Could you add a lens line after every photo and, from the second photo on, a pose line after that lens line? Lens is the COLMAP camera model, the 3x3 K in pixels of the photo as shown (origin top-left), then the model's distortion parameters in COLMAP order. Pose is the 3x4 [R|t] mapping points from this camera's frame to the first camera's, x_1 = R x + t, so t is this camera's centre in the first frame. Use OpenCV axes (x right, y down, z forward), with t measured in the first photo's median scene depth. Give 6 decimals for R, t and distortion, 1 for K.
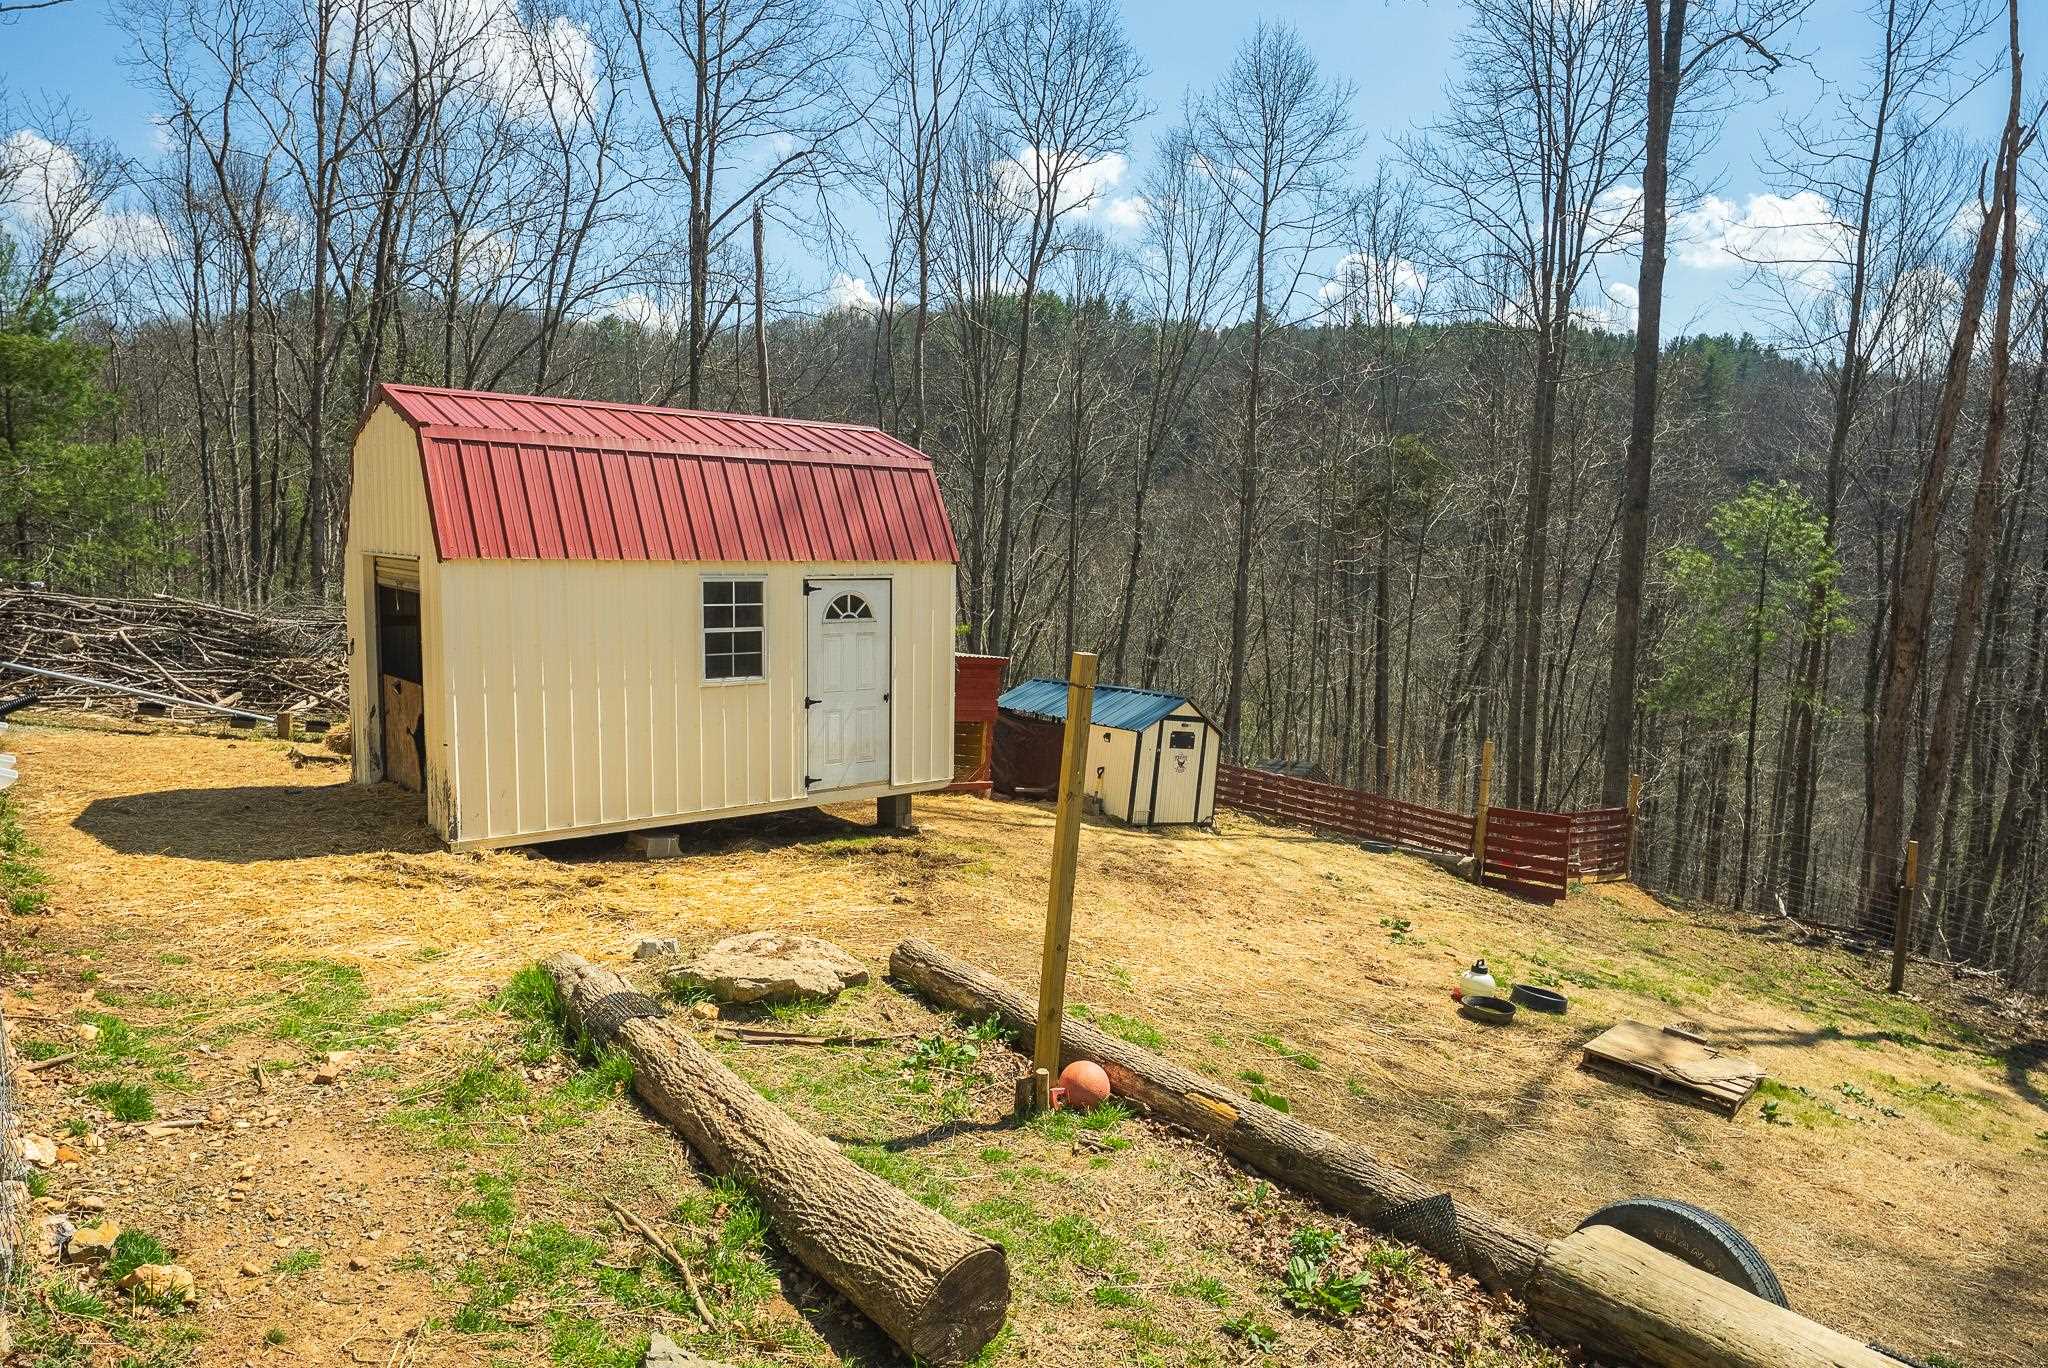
lens RADIAL K [[1275.9, 0, 1025.2], [0, 1275.9, 689.0], [0, 0, 1]] dist [-0.048138, 0.000595]
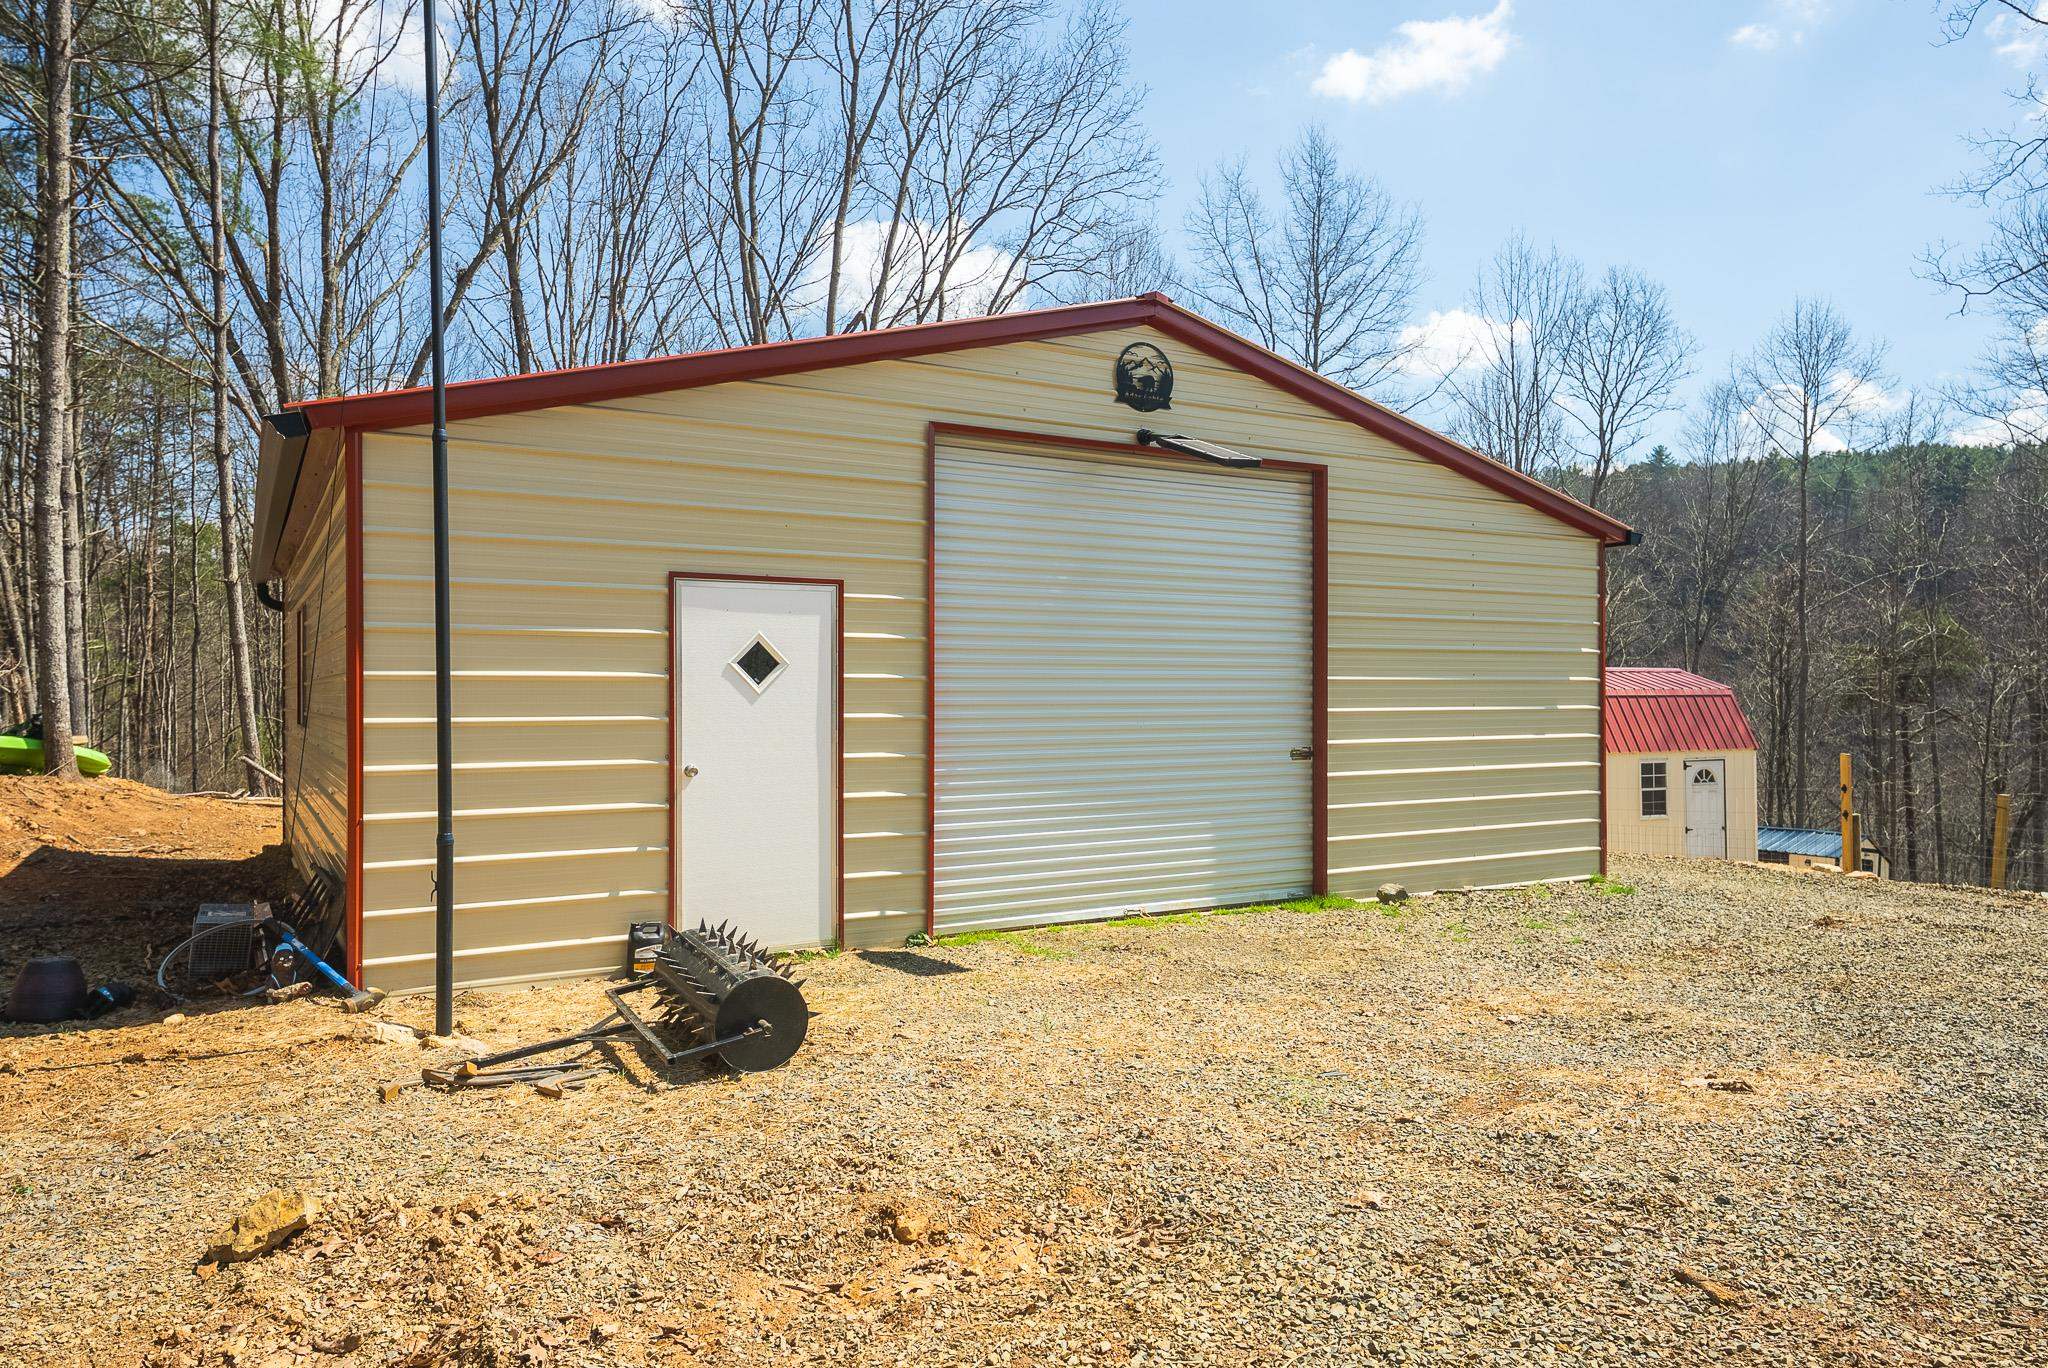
lens RADIAL K [[1369.4, 0, 1024.6], [0, 1369.4, 679.0], [0, 0, 1]] dist [-0.007810, -0.001500]
pose [[0.965692, -0.039024, -0.256740, -0.562533], [0.001501, 0.989467, -0.144748, 0.076733], [0.259685, 0.139397, 0.955580, -1.093176]]
